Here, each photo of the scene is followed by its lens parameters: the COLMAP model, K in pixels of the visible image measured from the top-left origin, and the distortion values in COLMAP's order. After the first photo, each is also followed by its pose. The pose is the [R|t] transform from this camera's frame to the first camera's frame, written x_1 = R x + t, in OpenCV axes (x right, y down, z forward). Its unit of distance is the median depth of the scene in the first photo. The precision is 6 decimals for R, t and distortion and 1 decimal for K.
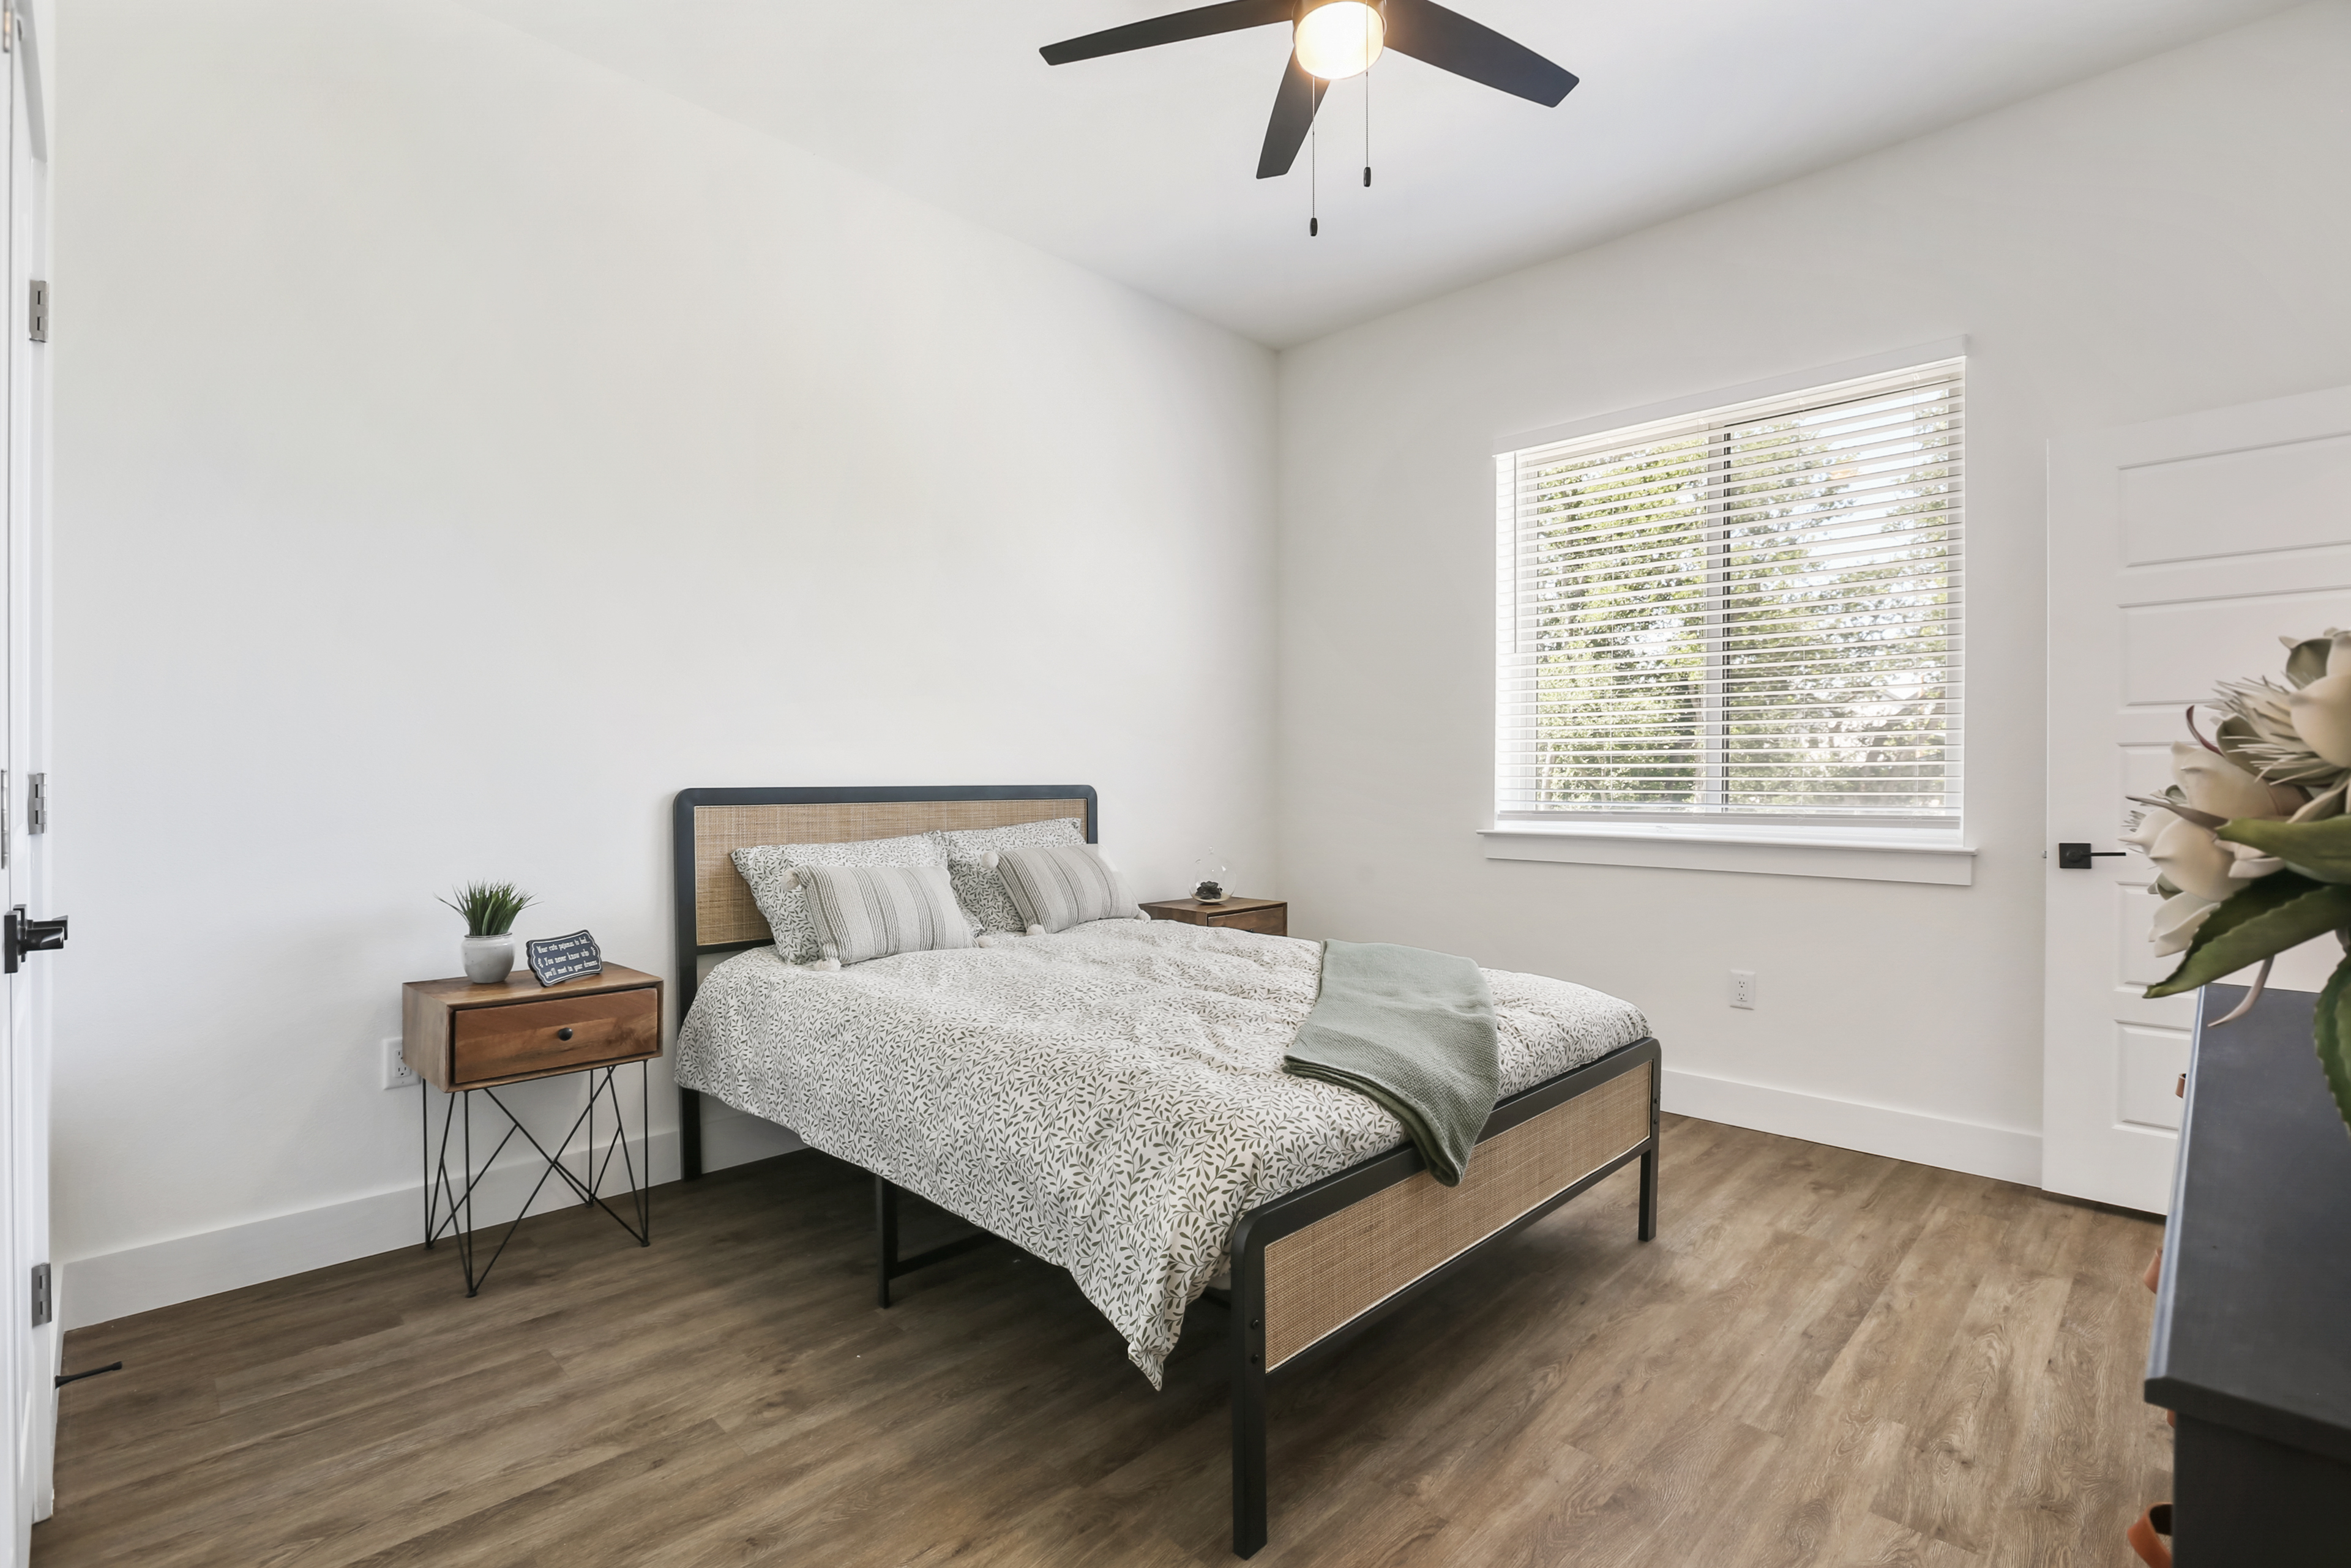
lens RADIAL K [[1098.2, 0, 1175.5], [0, 1098.2, 784.0], [0, 0, 1]] dist [-0.050450, 0.017396]
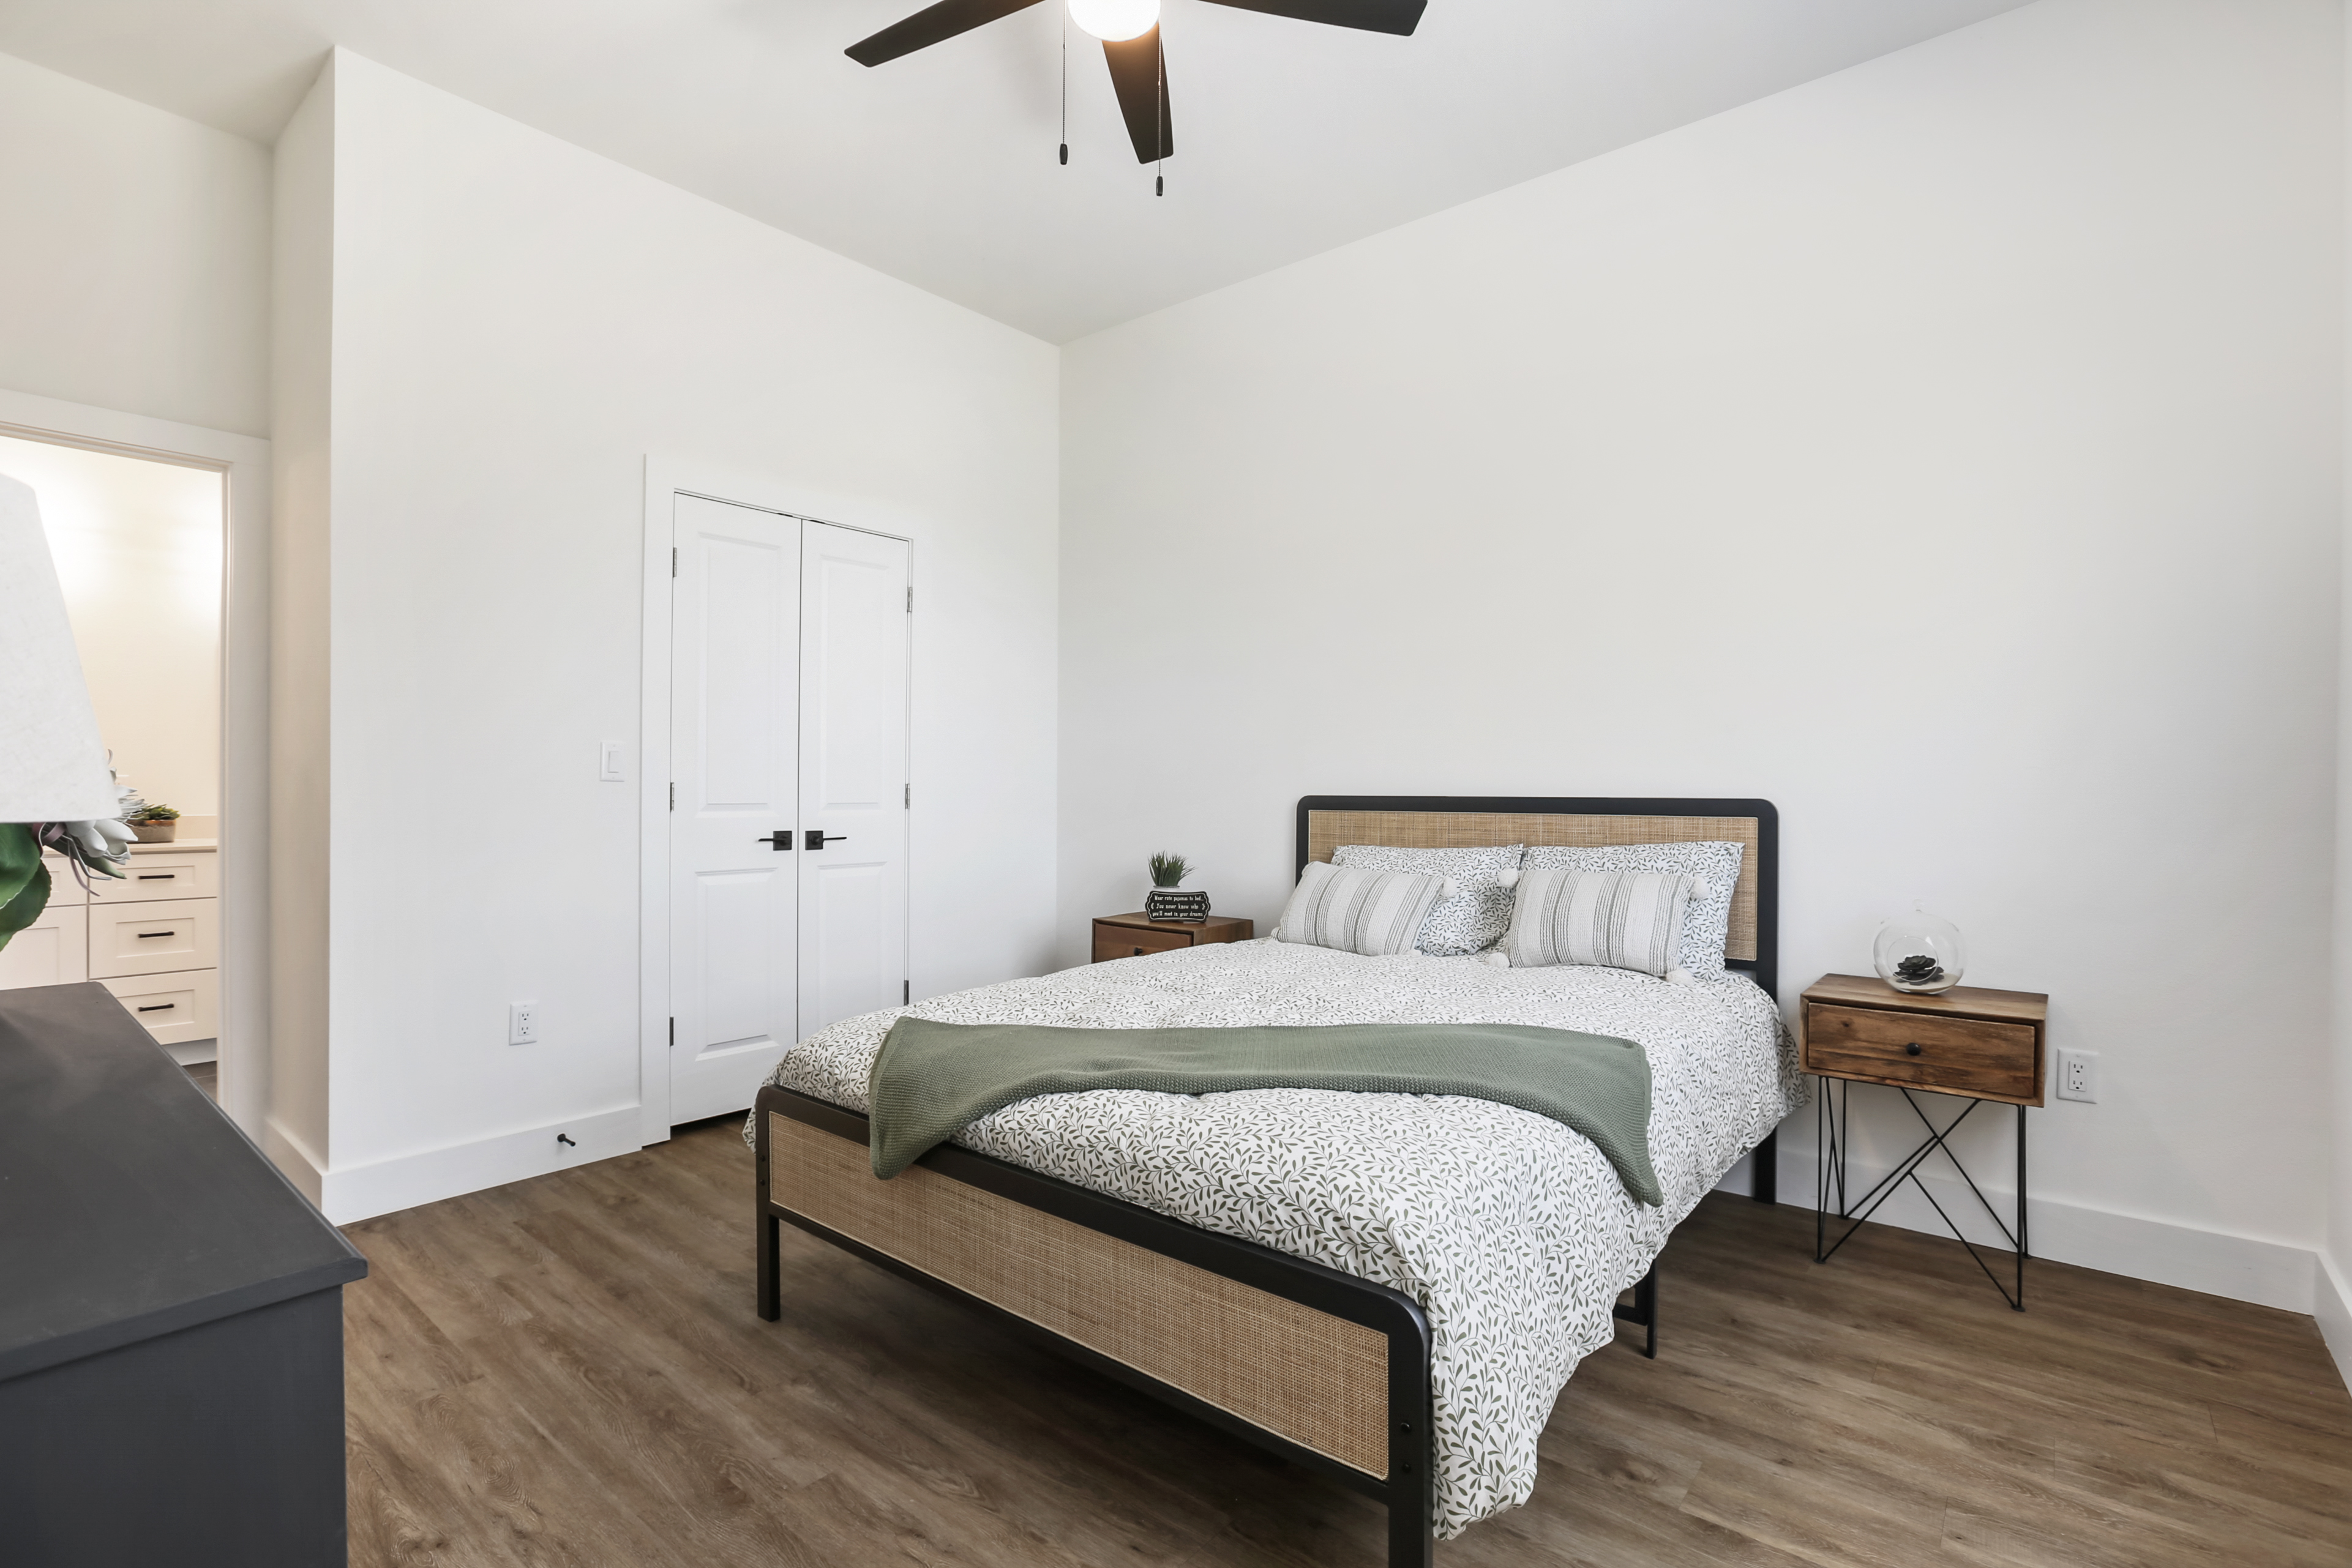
lens RADIAL K [[1098.6, 0, 1176.0], [0, 1098.6, 784.0], [0, 0, 1]] dist [-0.050450, 0.017396]
pose [[0.082512, -0.003239, -0.996585, 1.131319], [-0.008878, 0.999953, -0.003985, -0.004360], [0.996551, 0.009177, 0.082480, 1.025257]]
